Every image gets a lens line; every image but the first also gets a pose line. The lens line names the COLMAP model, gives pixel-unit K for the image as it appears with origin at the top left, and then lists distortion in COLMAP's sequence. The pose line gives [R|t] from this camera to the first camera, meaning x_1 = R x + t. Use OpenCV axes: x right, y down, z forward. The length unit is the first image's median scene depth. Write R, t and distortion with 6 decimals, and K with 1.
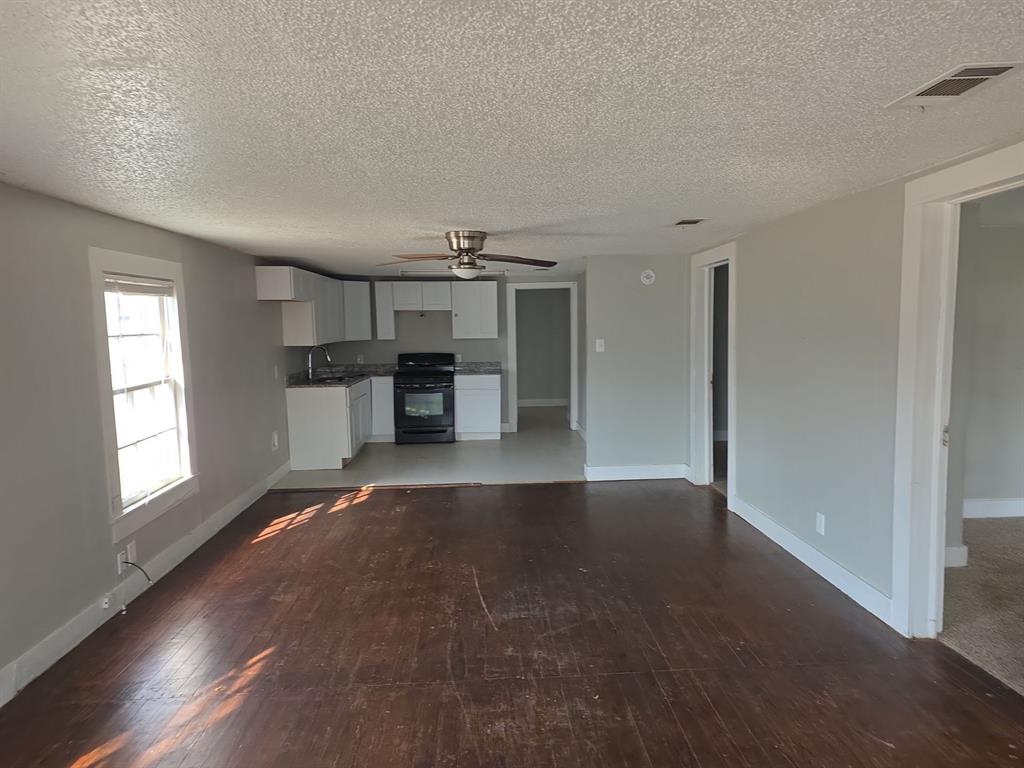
lens RADIAL K [[693.9, 0, 520.0], [0, 693.9, 387.7], [0, 0, 1]] dist [0.078823, -0.107606]
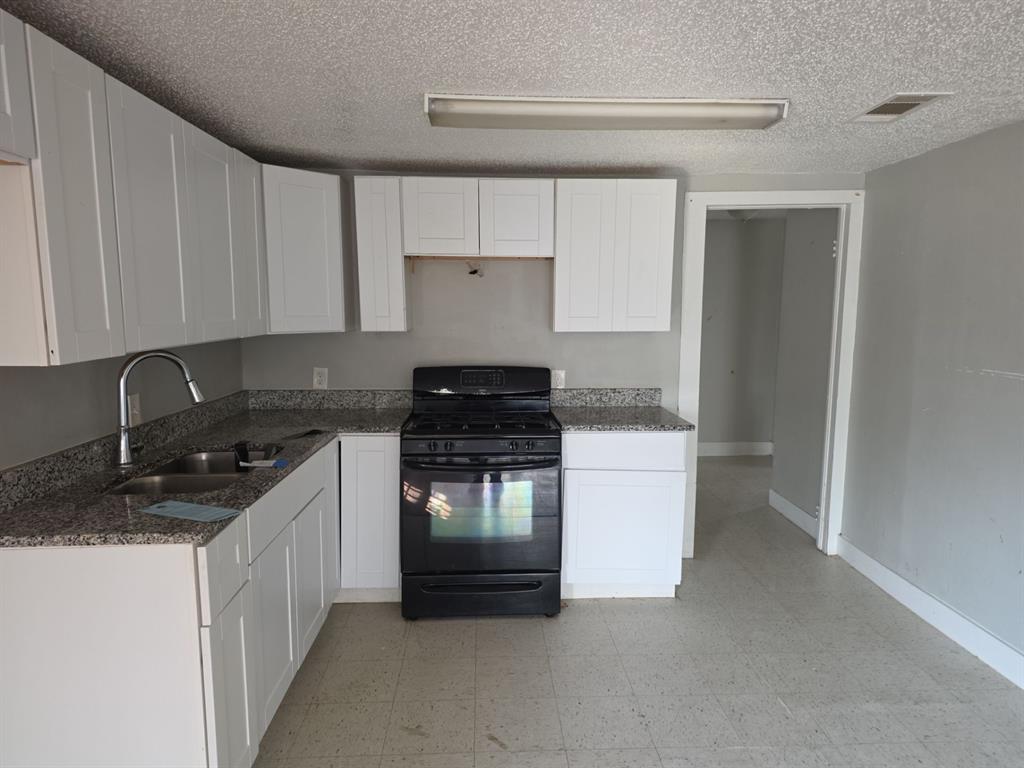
lens RADIAL K [[693.9, 0, 520.0], [0, 693.9, 387.7], [0, 0, 1]] dist [0.078823, -0.107606]
pose [[0.999816, 0.017853, -0.006966, -0.113853], [-0.017703, 0.999623, 0.020978, -0.047515], [0.007338, -0.020851, 0.999756, 0.618602]]
